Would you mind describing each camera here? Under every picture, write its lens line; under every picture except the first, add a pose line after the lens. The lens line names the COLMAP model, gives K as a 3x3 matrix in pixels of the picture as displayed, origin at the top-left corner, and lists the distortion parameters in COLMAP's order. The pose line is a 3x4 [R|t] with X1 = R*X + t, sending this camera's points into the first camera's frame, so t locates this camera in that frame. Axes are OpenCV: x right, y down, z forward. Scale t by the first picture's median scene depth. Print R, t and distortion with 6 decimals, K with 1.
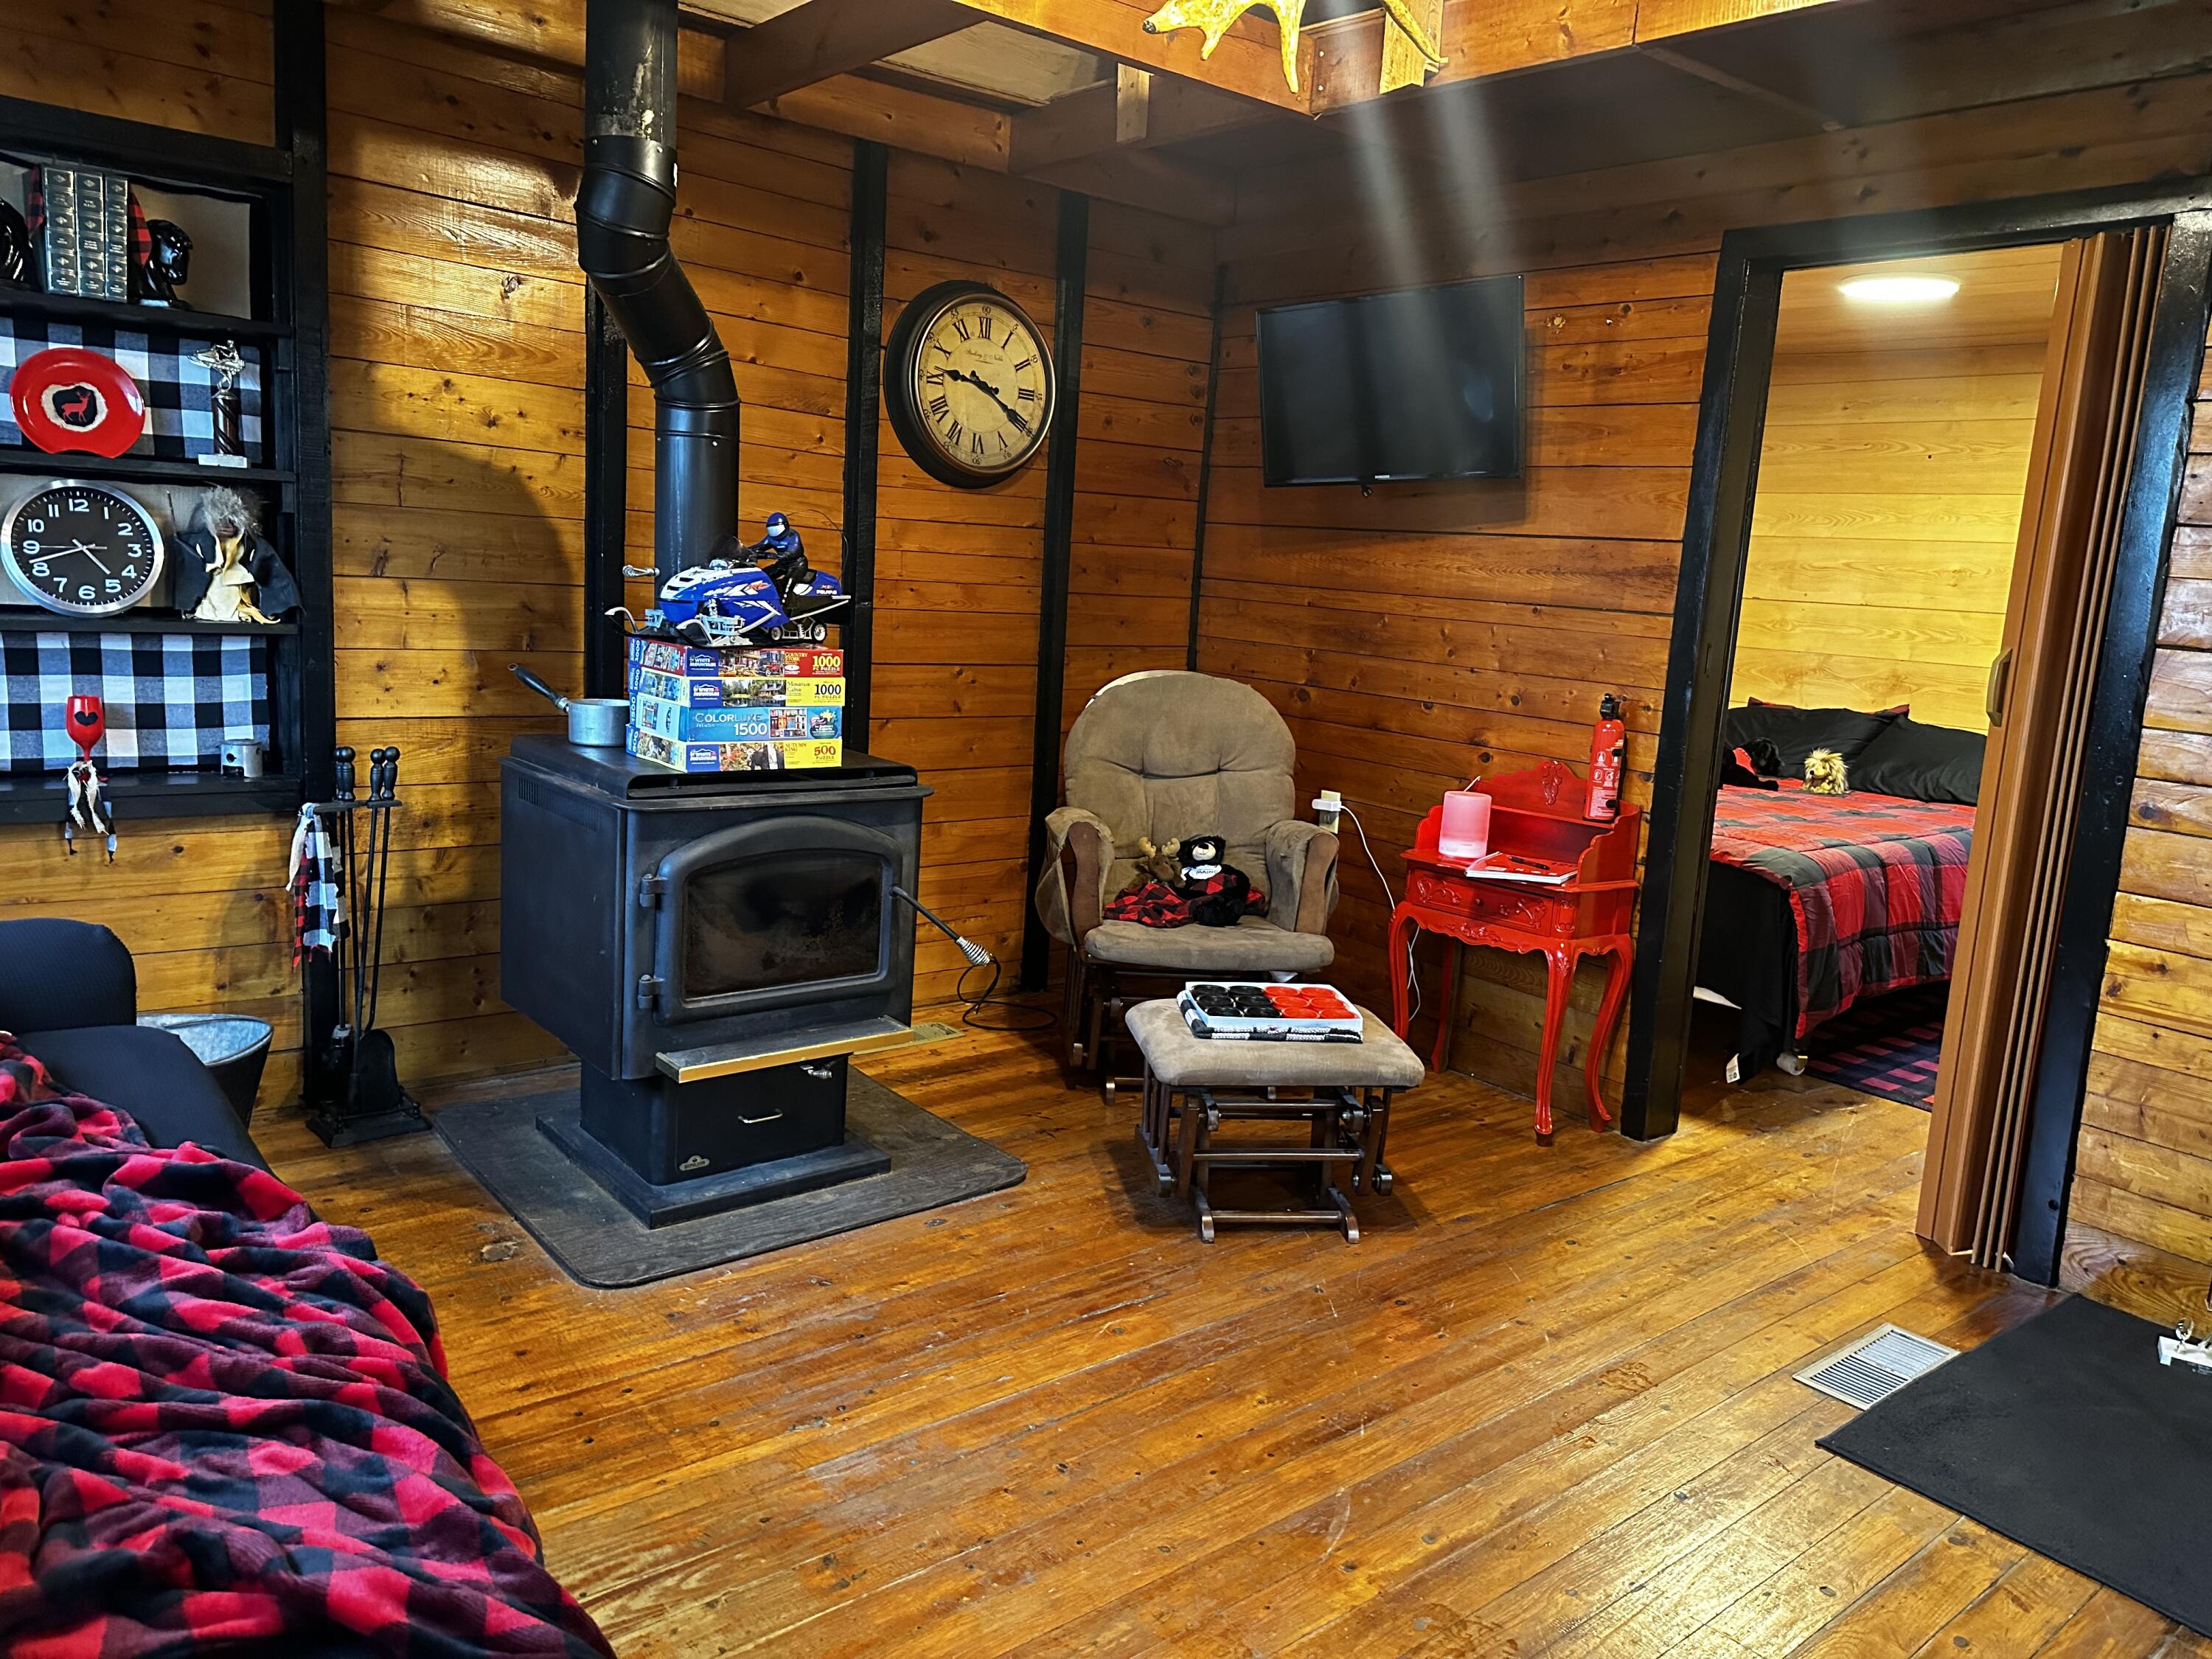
lens RADIAL K [[1557.9, 0, 1153.2], [0, 1557.9, 831.5], [0, 0, 1]] dist [0.092618, -0.097243]
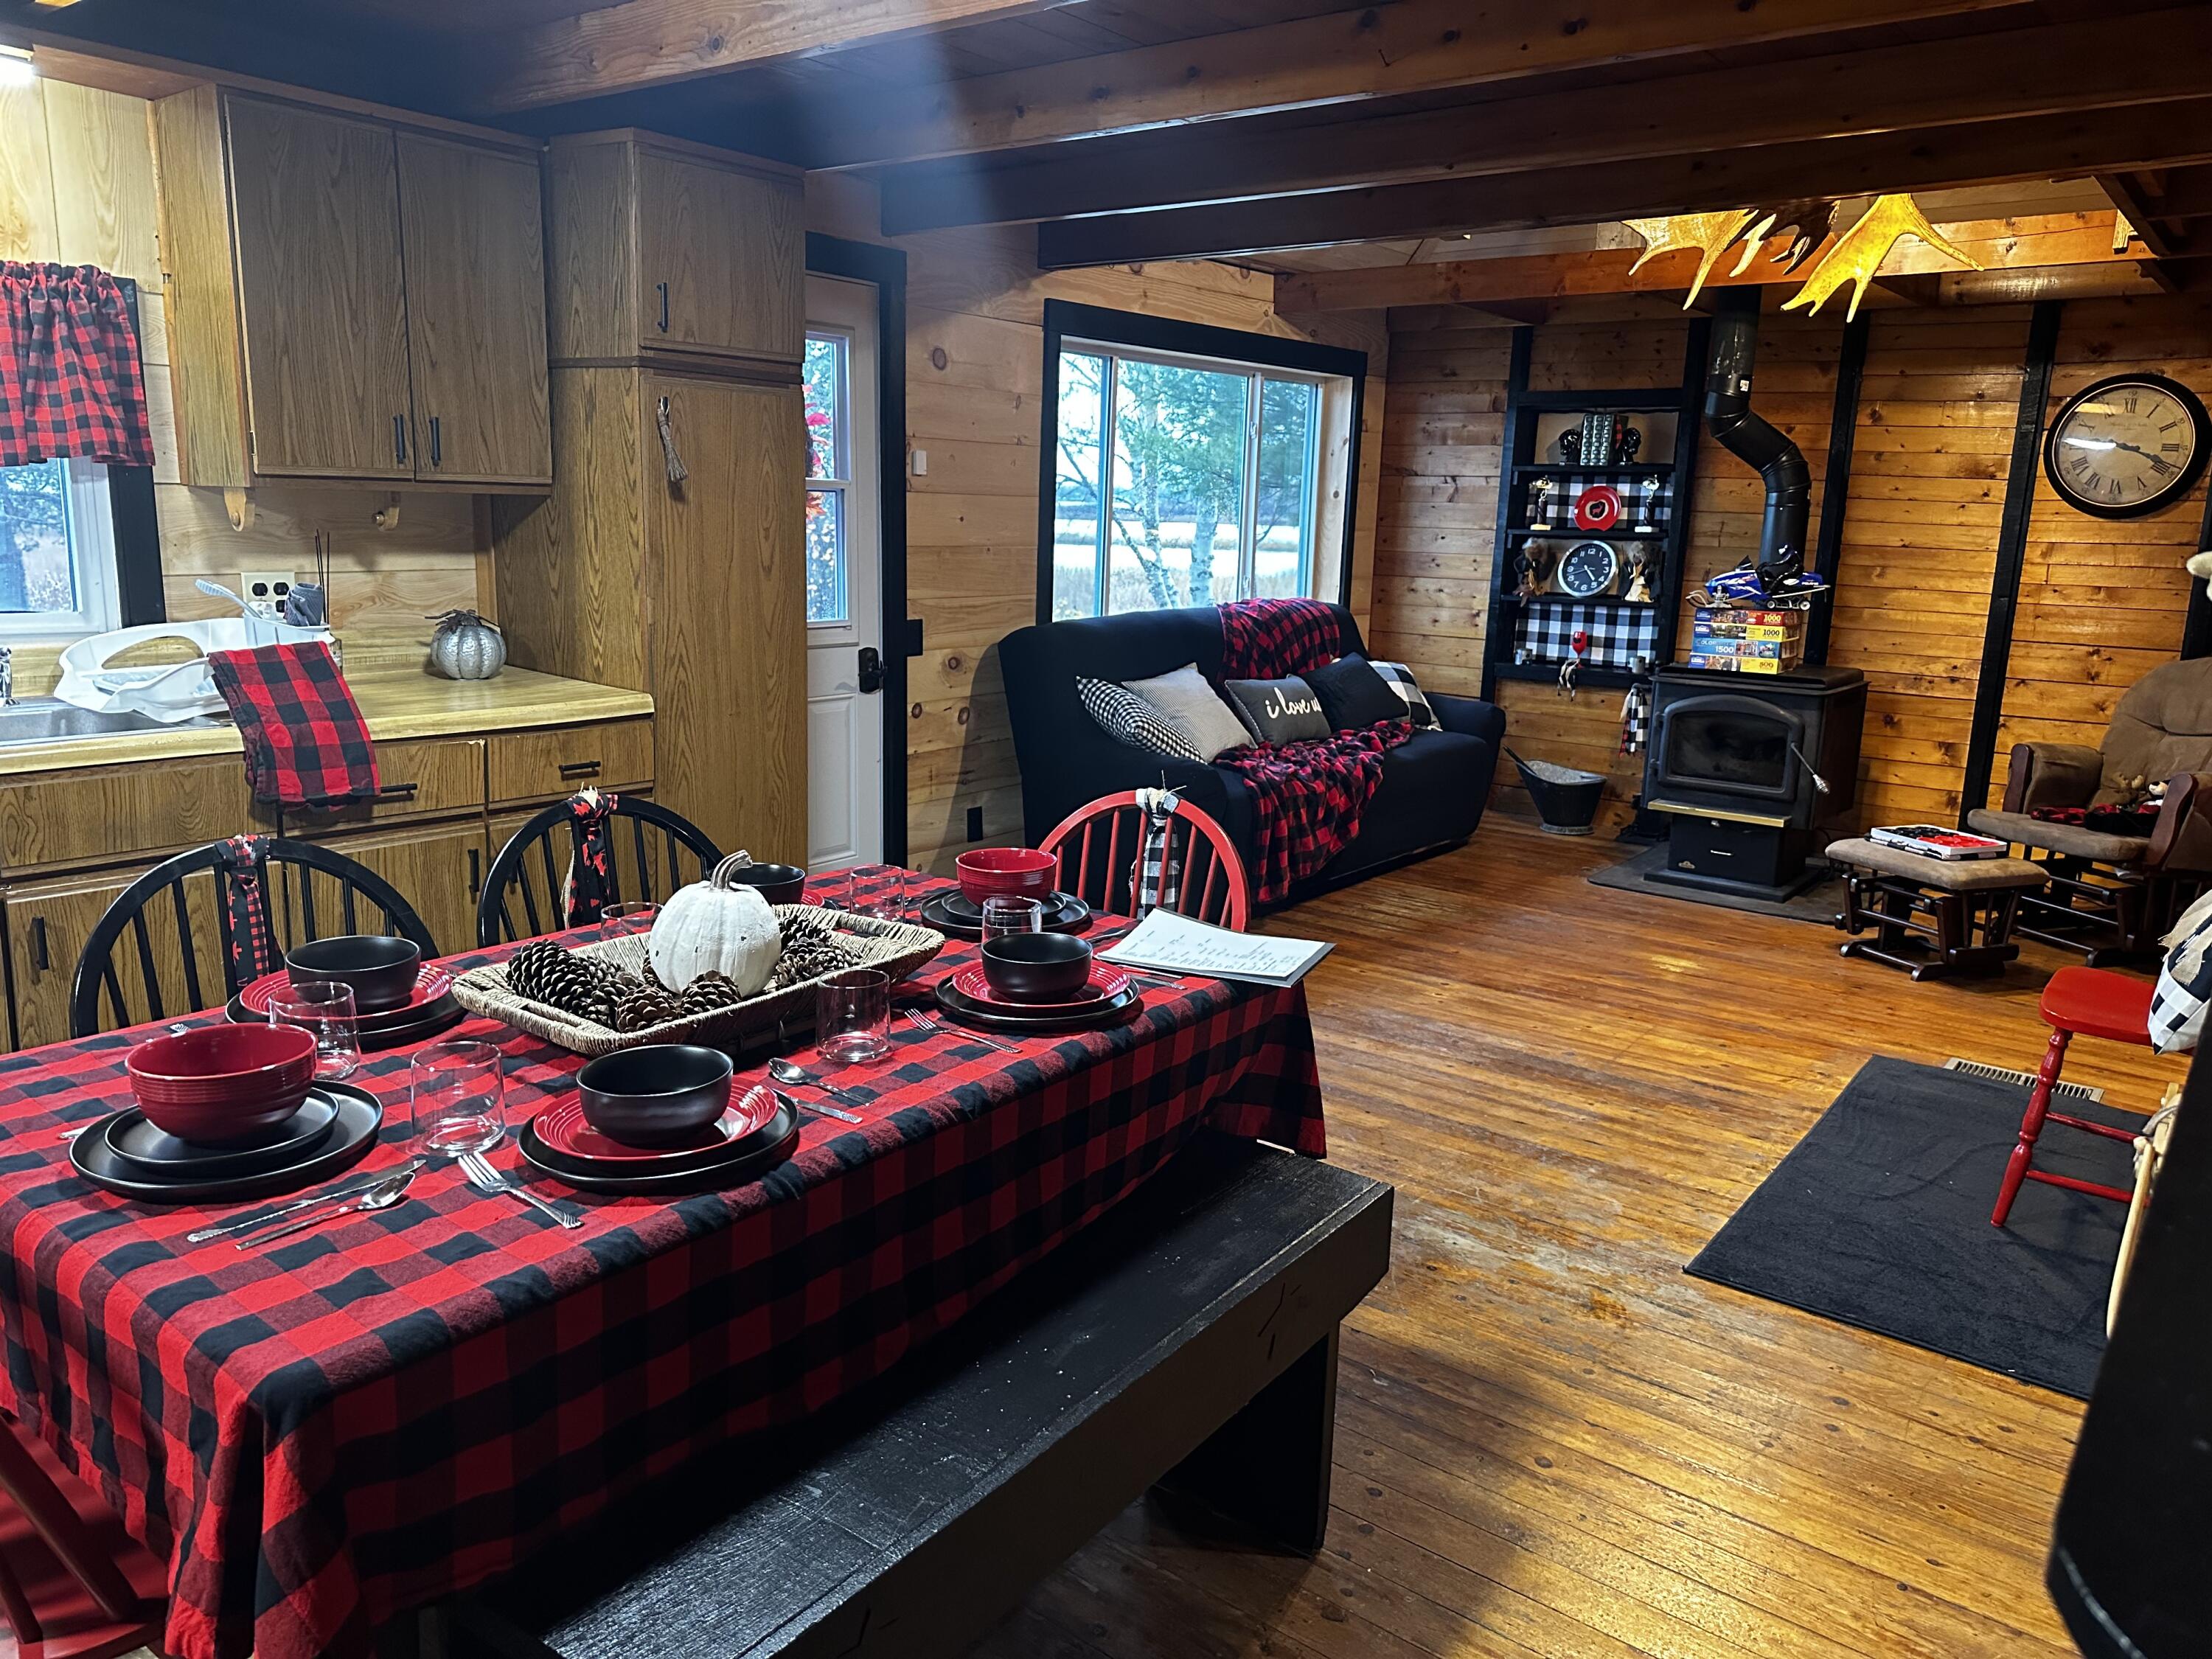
lens RADIAL K [[1557.9, 0, 1153.2], [0, 1557.9, 831.5], [0, 0, 1]] dist [0.092618, -0.097243]
pose [[0.253351, 0.143880, -0.956615, 1.431653], [-0.183368, 0.978092, 0.098547, 0.092492], [0.949837, 0.150446, 0.274183, -0.205089]]
